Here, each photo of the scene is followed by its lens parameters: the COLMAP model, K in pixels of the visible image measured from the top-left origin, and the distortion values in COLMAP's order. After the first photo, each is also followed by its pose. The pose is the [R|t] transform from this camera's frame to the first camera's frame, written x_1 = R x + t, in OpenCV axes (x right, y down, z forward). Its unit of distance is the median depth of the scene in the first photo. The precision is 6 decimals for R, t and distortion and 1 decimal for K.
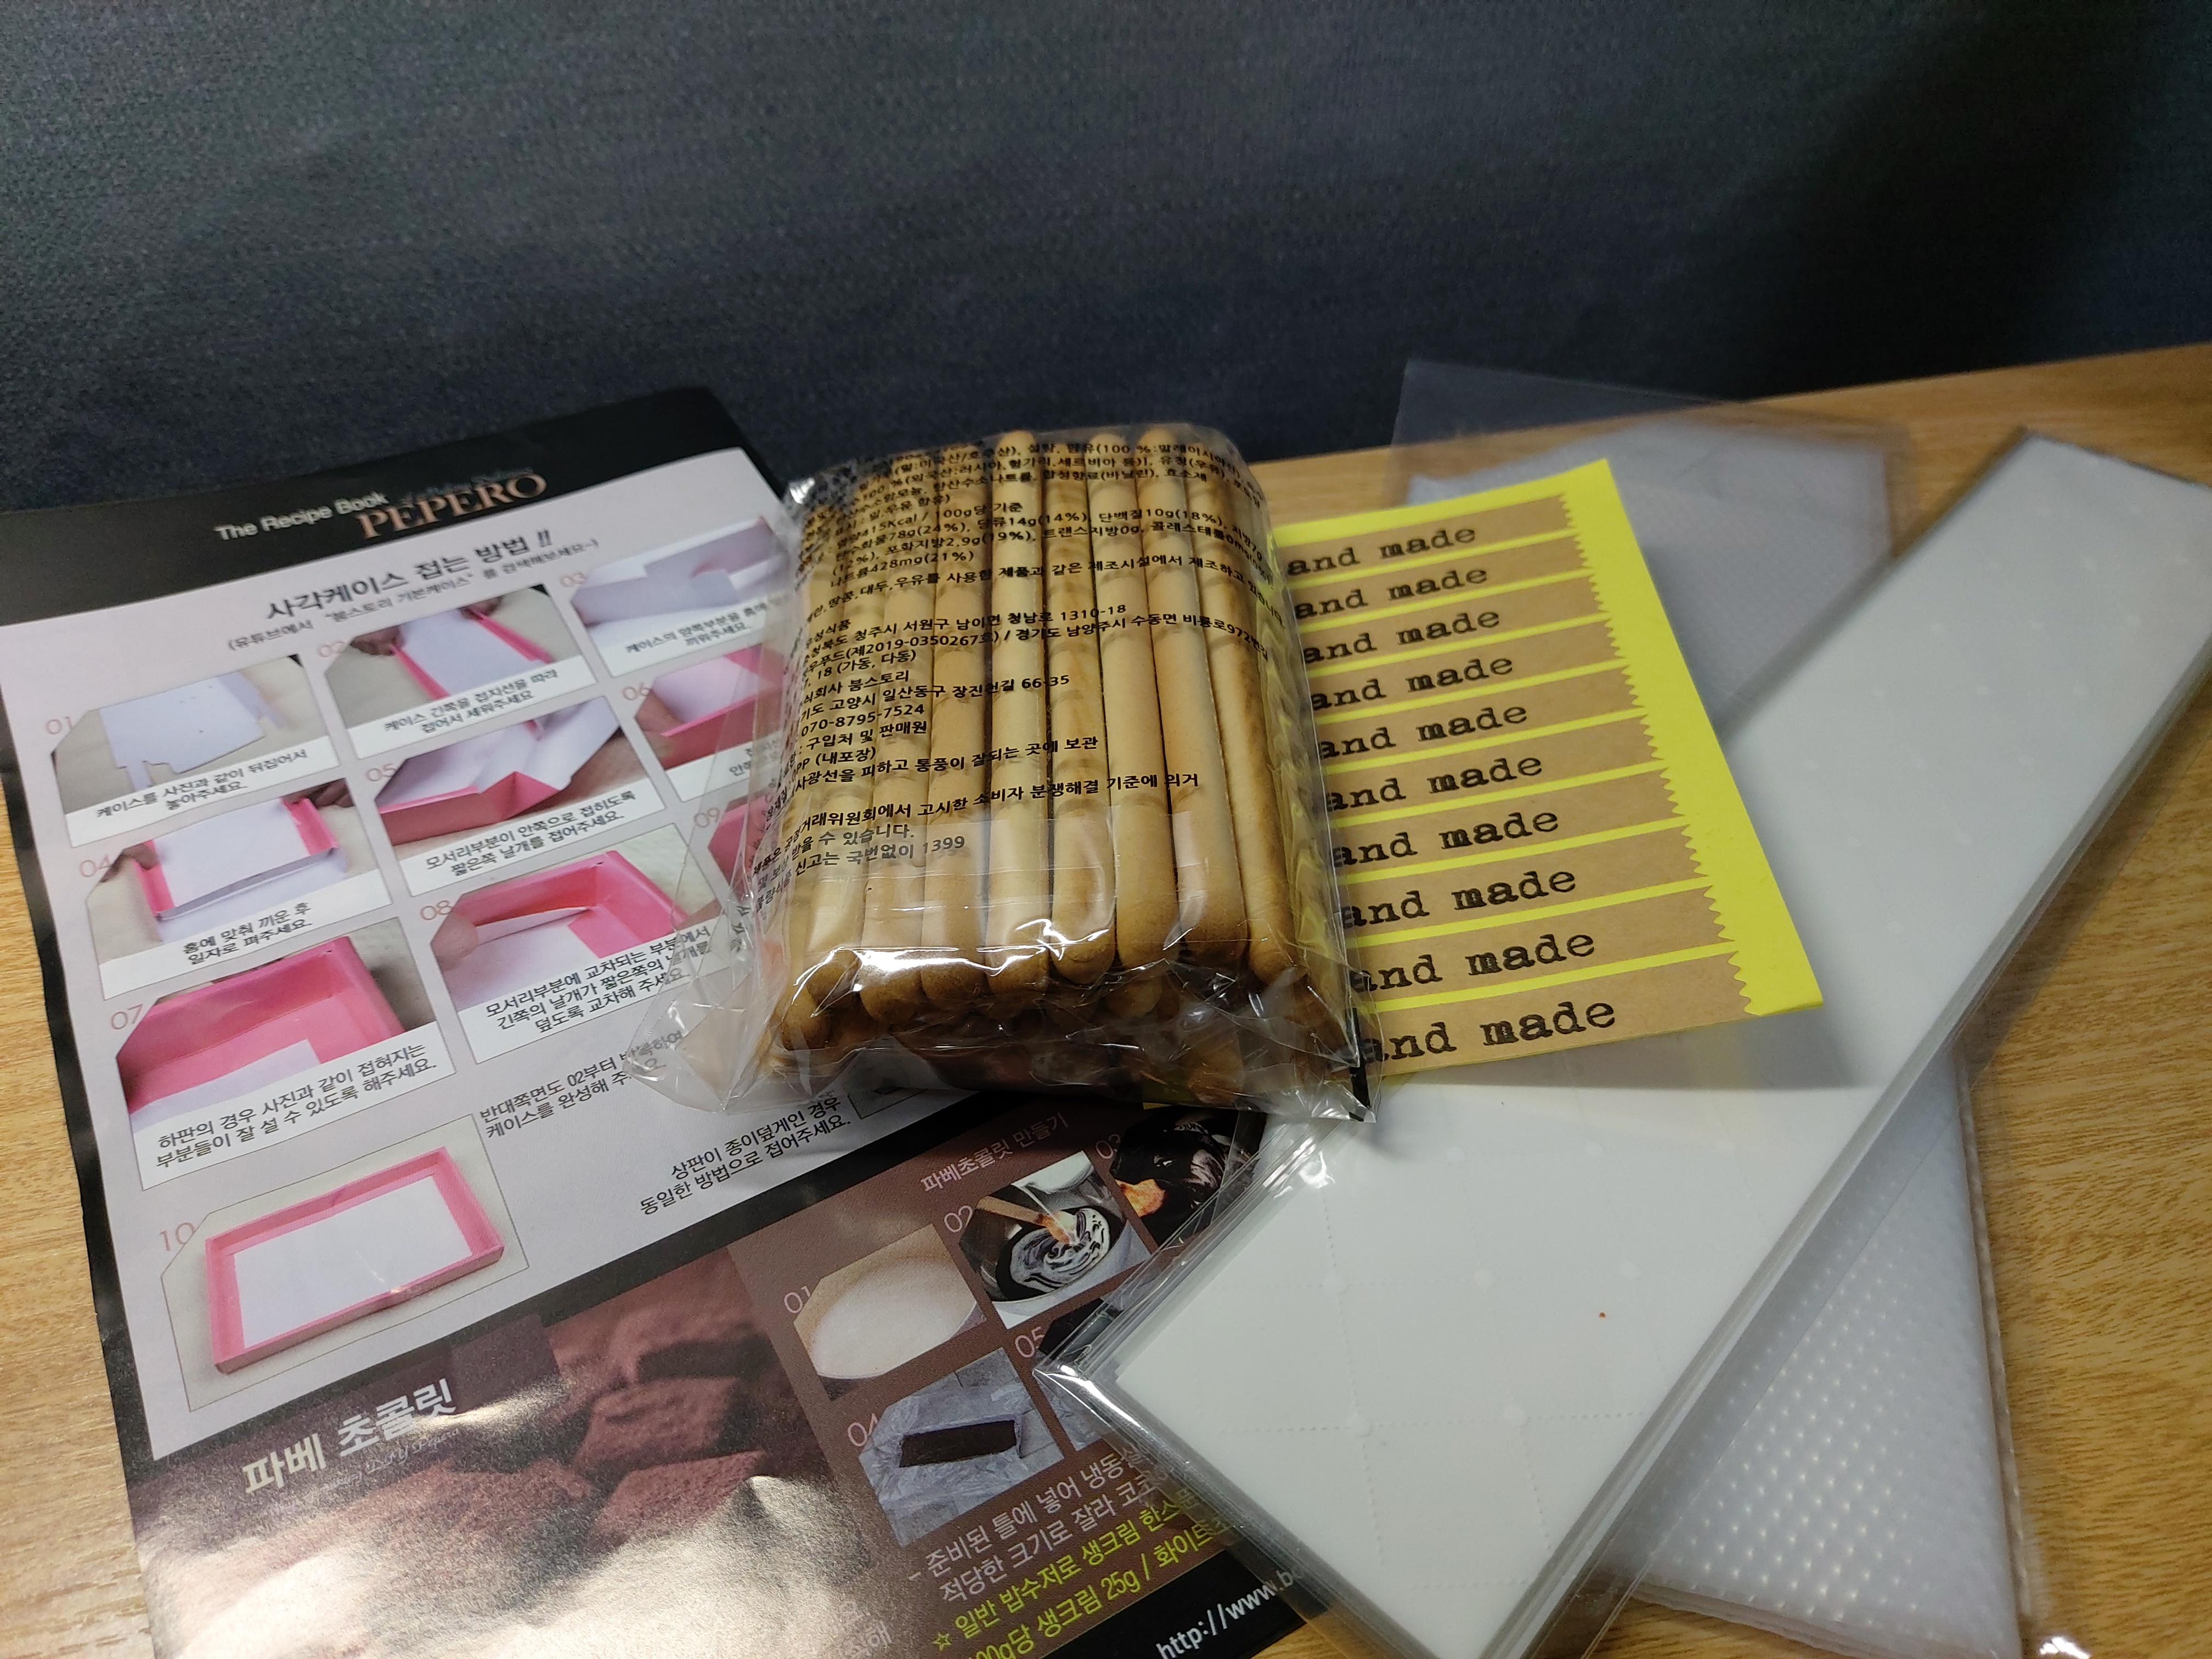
lens RADIAL K [[1668.1, 0, 1124.8], [0, 1668.1, 832.1], [0, 0, 1]] dist [-0.028722, 0.020333]
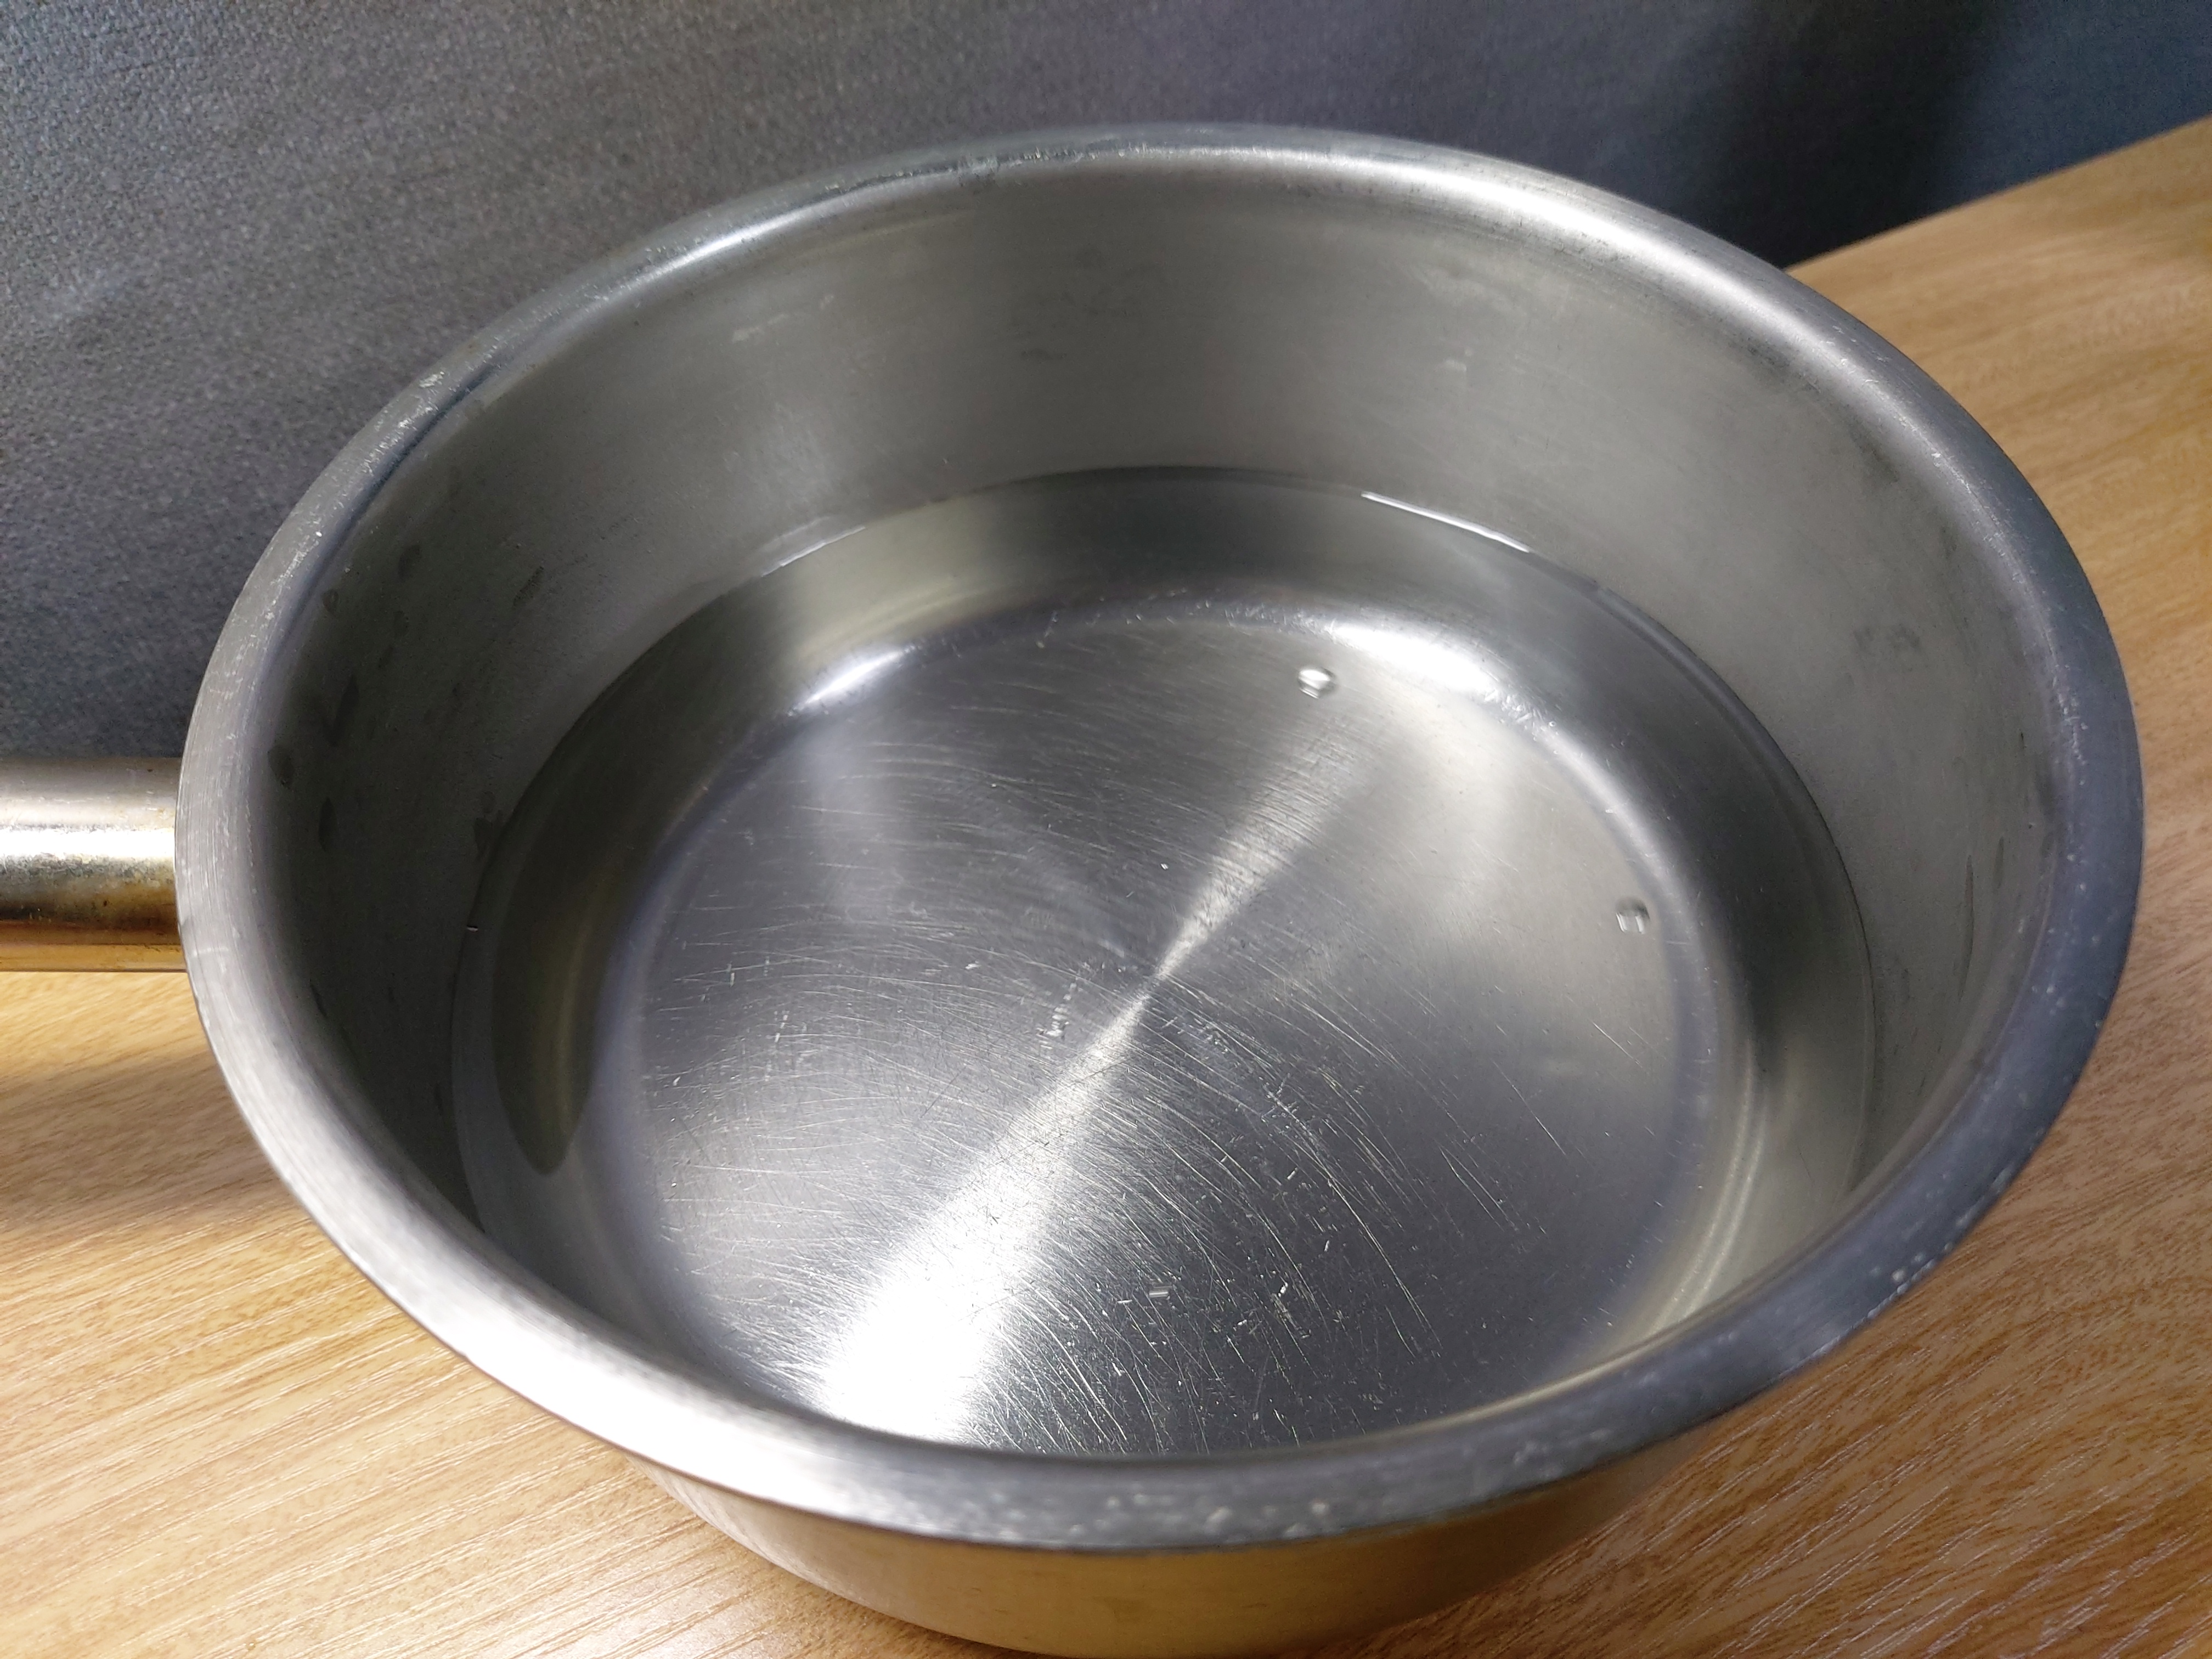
lens RADIAL K [[1668.1, 0, 1123.1], [0, 1668.1, 817.0], [0, 0, 1]] dist [-0.028722, 0.020333]
pose [[0.971535, -0.210877, 0.107940, -0.124320], [0.202923, 0.975910, 0.080140, -0.123446], [-0.122239, -0.055956, 0.990922, 0.121389]]
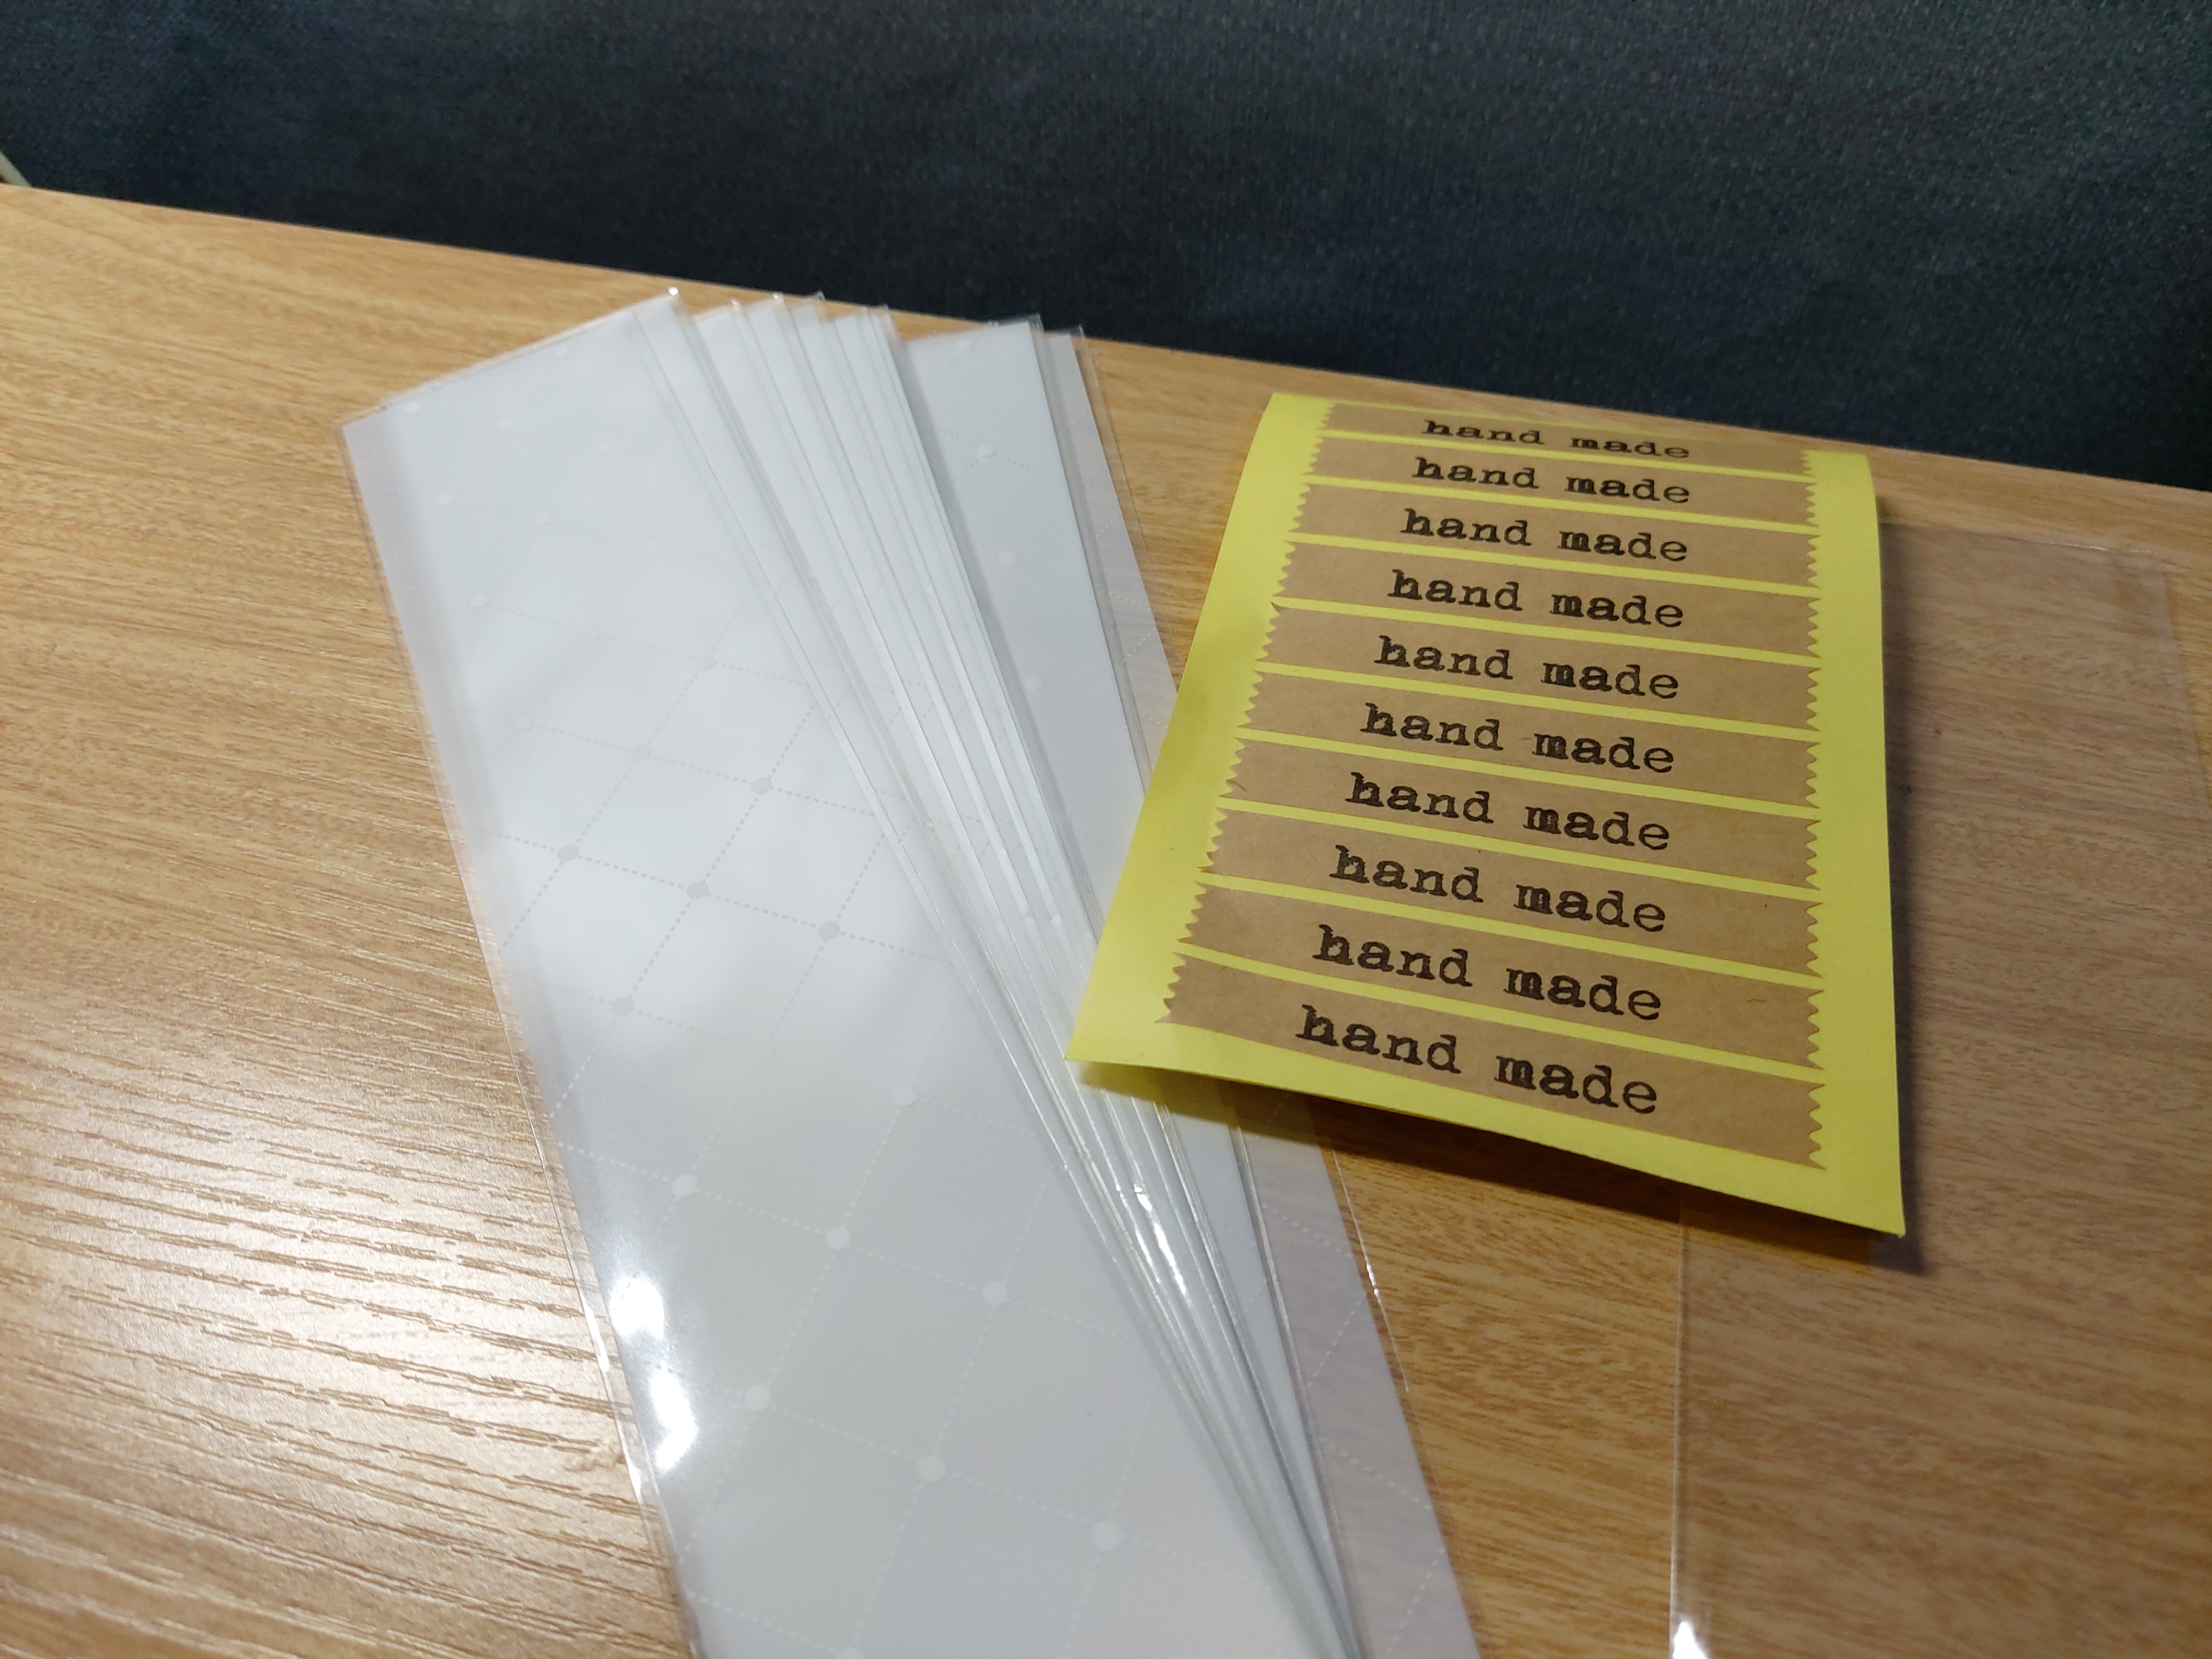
lens RADIAL K [[1668.1, 0, 1135.7], [0, 1668.1, 823.8], [0, 0, 1]] dist [-0.028722, 0.020333]
pose [[0.890857, 0.336342, -0.305366, 0.365817], [-0.315384, 0.941705, 0.117150, -0.085339], [0.326967, -0.008056, 0.945001, 0.210381]]
